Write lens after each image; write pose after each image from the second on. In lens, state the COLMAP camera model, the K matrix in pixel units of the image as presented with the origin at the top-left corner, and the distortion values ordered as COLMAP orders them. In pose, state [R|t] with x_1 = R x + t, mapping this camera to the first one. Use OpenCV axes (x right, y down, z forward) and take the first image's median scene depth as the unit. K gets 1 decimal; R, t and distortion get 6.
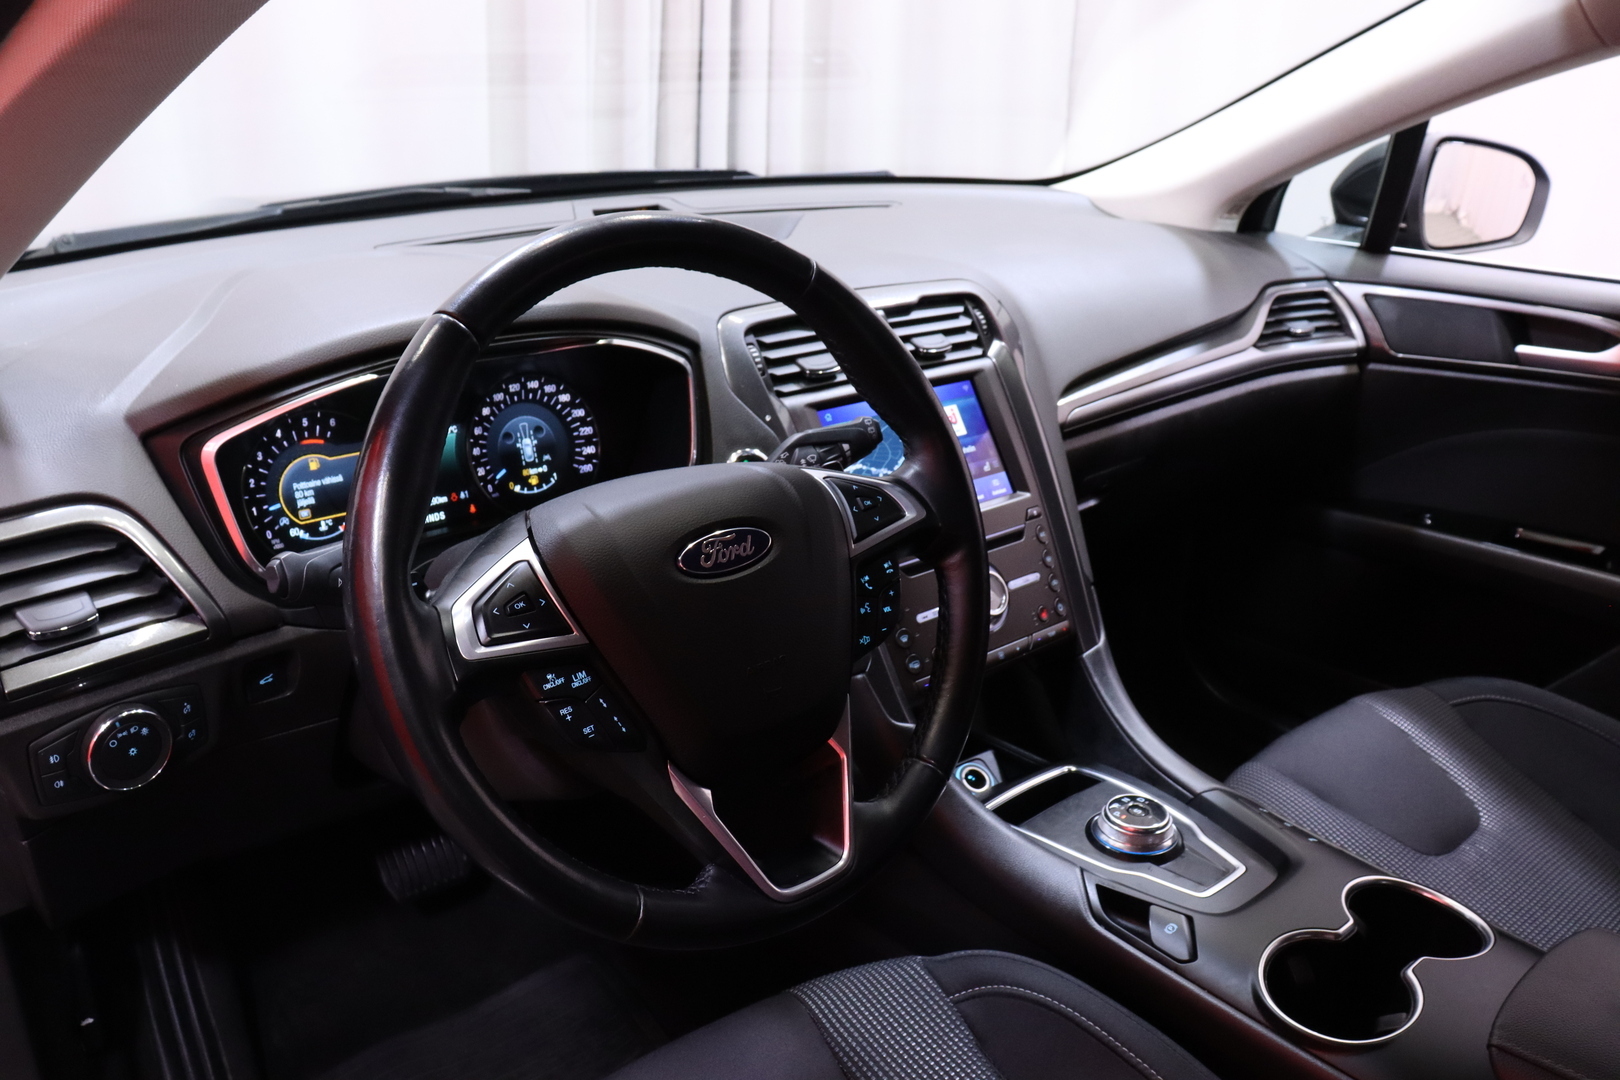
lens RADIAL K [[1293.2, 0, 780.3], [0, 1293.2, 538.8], [0, 0, 1]] dist [-0.167807, 0.110763]
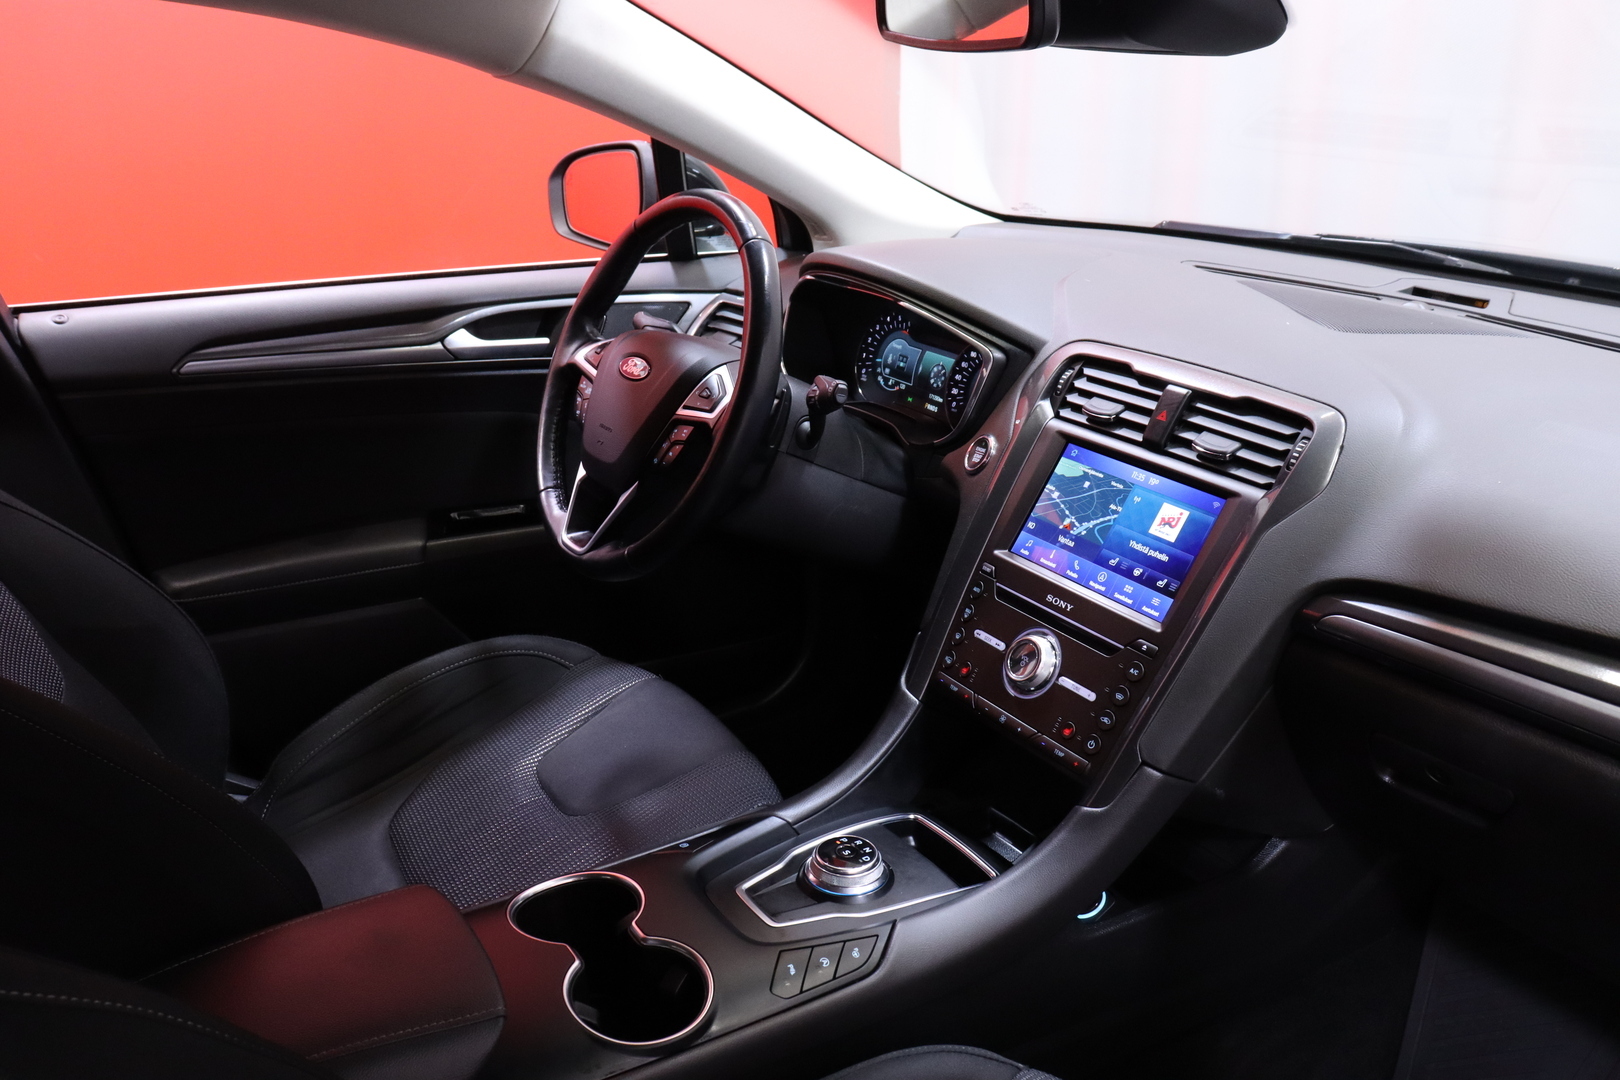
lens RADIAL K [[1293.2, 0, 807.0], [0, 1293.2, 534.1], [0, 0, 1]] dist [-0.167807, 0.110763]
pose [[-0.116177, 0.333401, -0.935600, 1.118945], [-0.368193, 0.860407, 0.352326, -0.340493], [0.922462, 0.385413, 0.022797, 0.821150]]
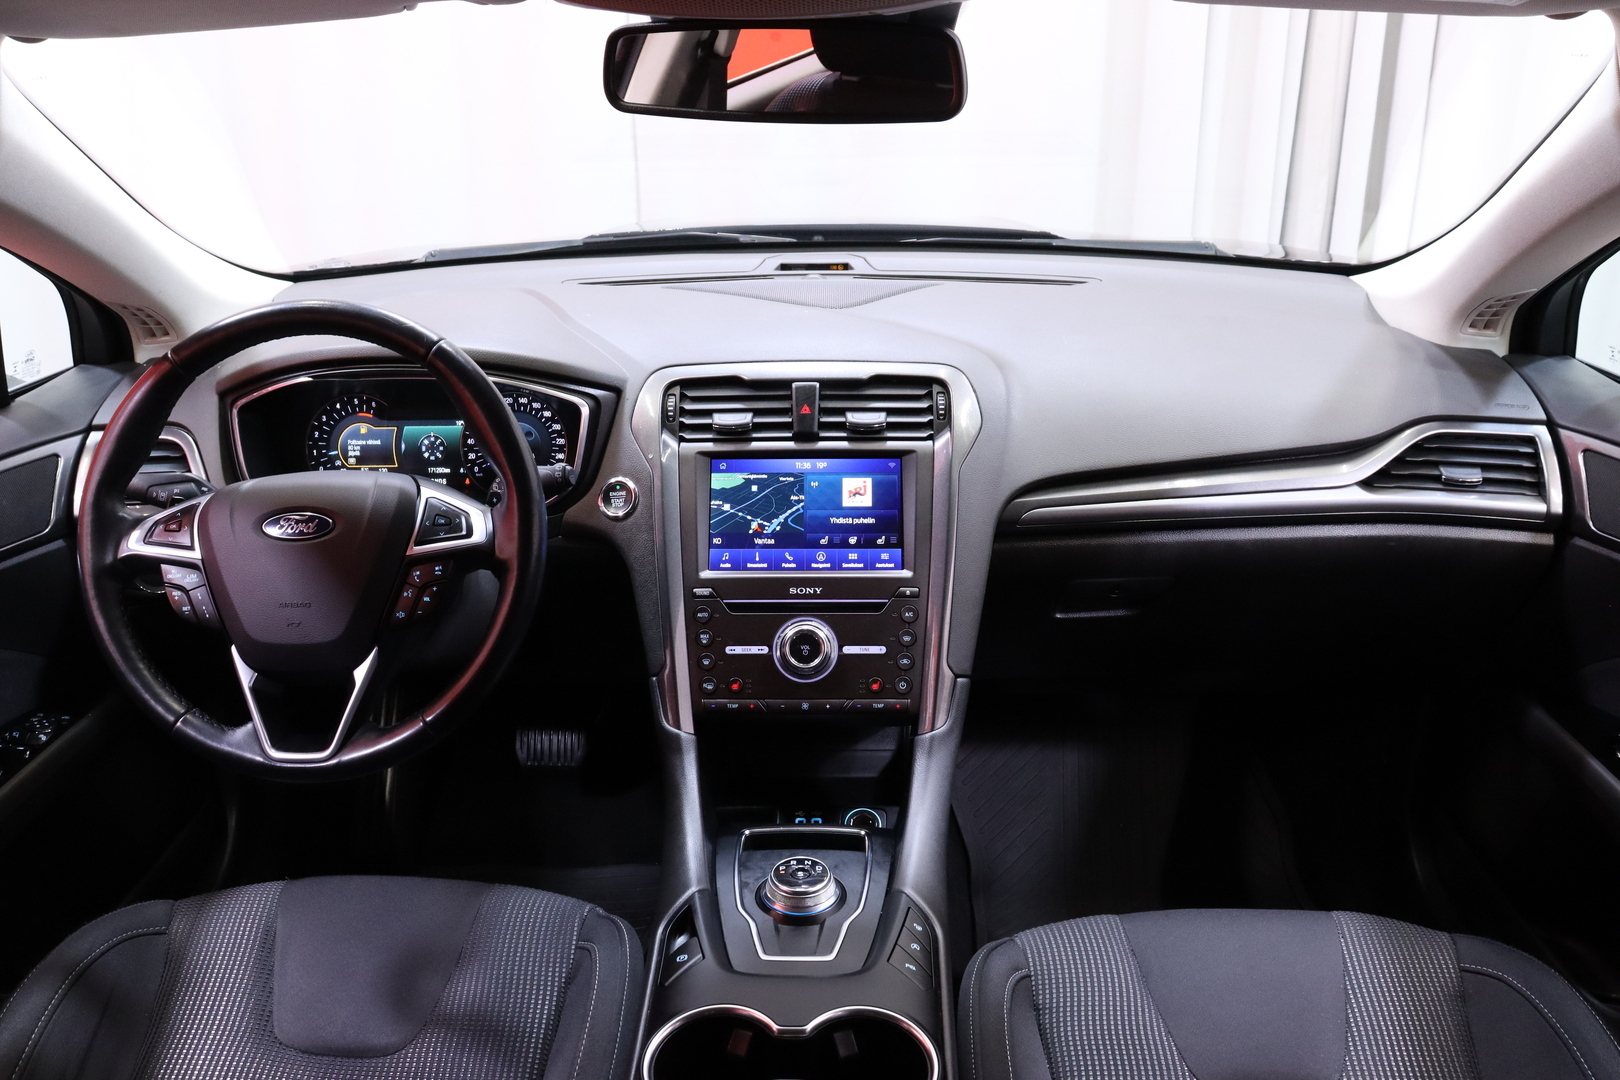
lens RADIAL K [[1293.2, 0, 802.5], [0, 1293.2, 550.3], [0, 0, 1]] dist [-0.167807, 0.110763]
pose [[0.756637, 0.221620, -0.615130, 0.859776], [-0.213046, 0.973025, 0.088506, -0.143107], [0.618152, 0.064084, 0.783442, 0.130544]]
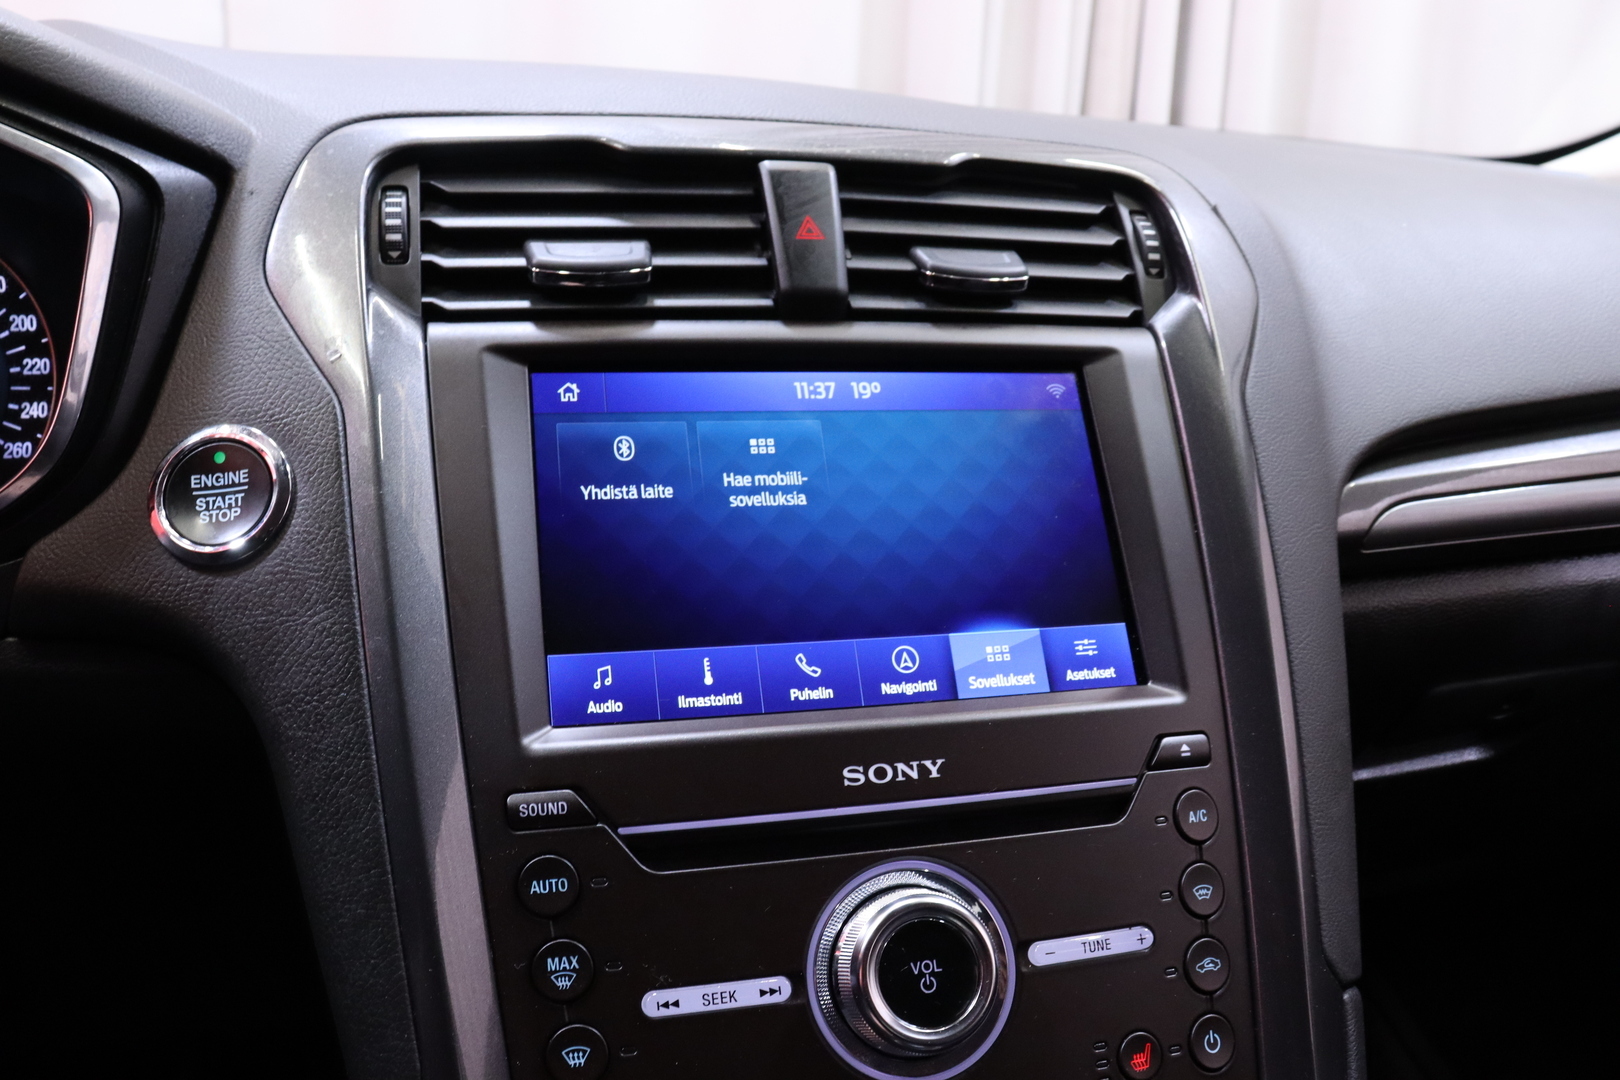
lens RADIAL K [[1293.2, 0, 803.9], [0, 1293.2, 537.5], [0, 0, 1]] dist [-0.167807, 0.110763]
pose [[0.917123, 0.116009, -0.381348, 0.252896], [-0.165774, 0.981057, -0.100233, -0.027813], [0.362496, 0.155144, 0.918981, 0.712270]]
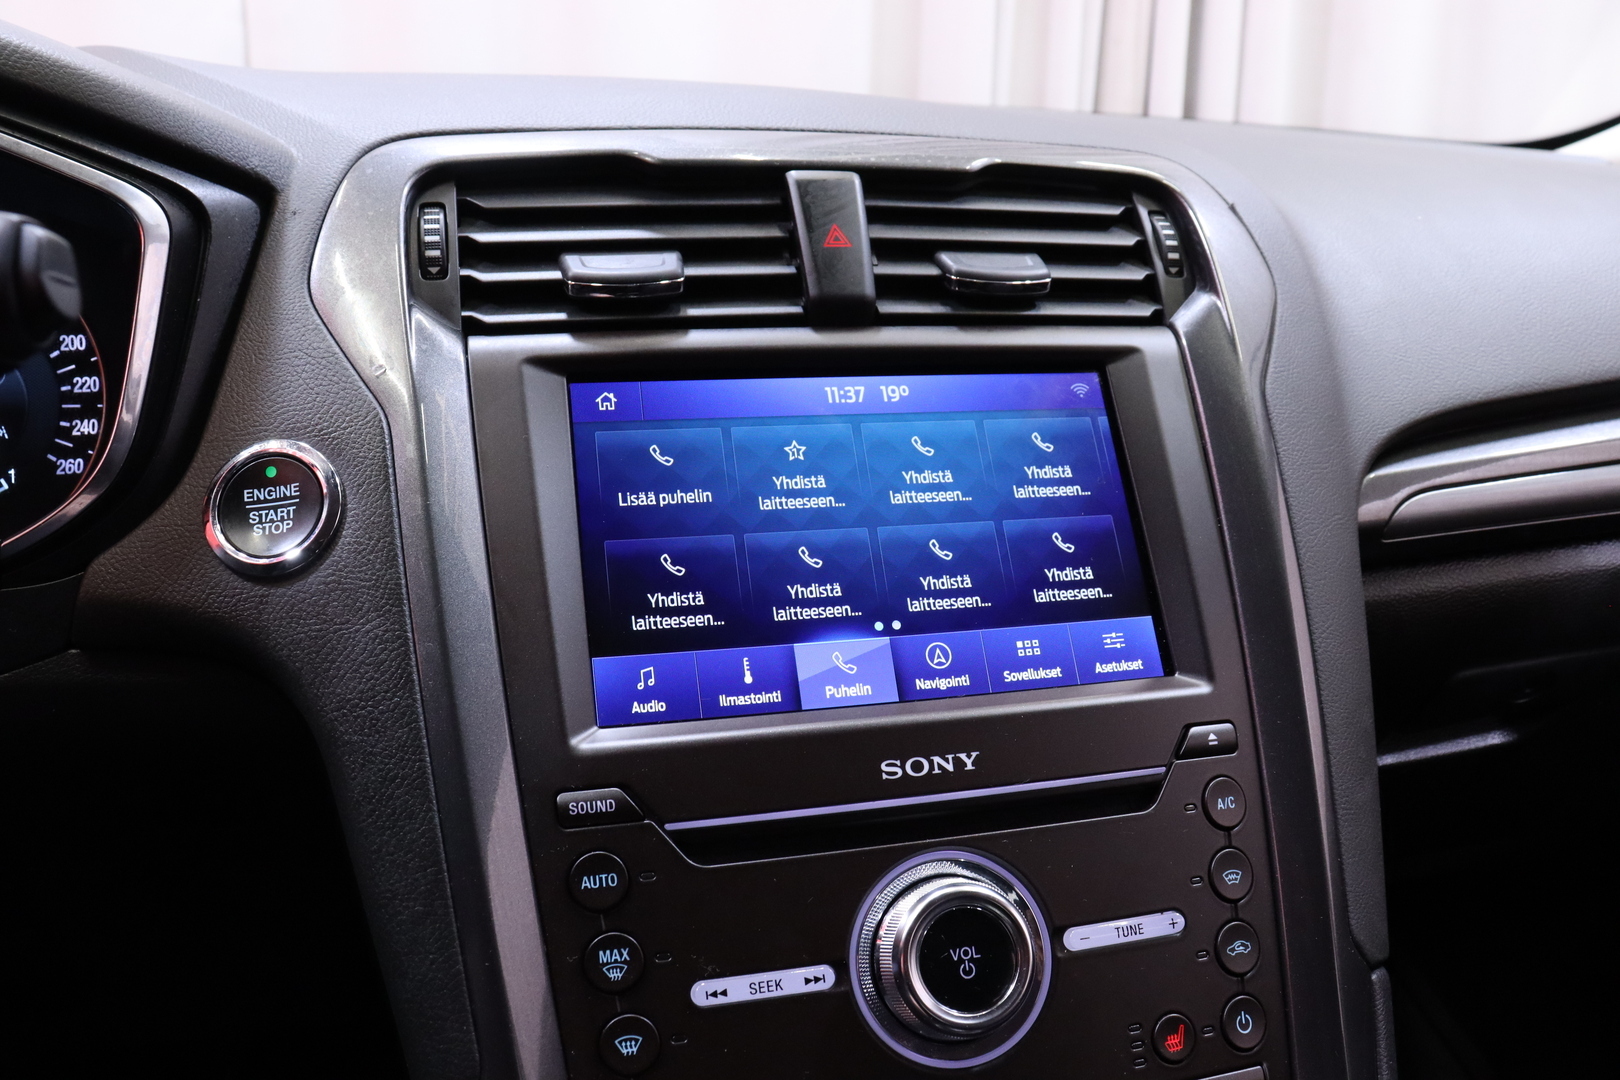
lens RADIAL K [[1293.2, 0, 806.7], [0, 1293.2, 533.3], [0, 0, 1]] dist [-0.167807, 0.110763]
pose [[0.913910, 0.100452, -0.393291, 0.252836], [-0.149521, 0.984077, -0.096102, -0.028518], [0.377375, 0.146634, 0.914378, 0.700494]]
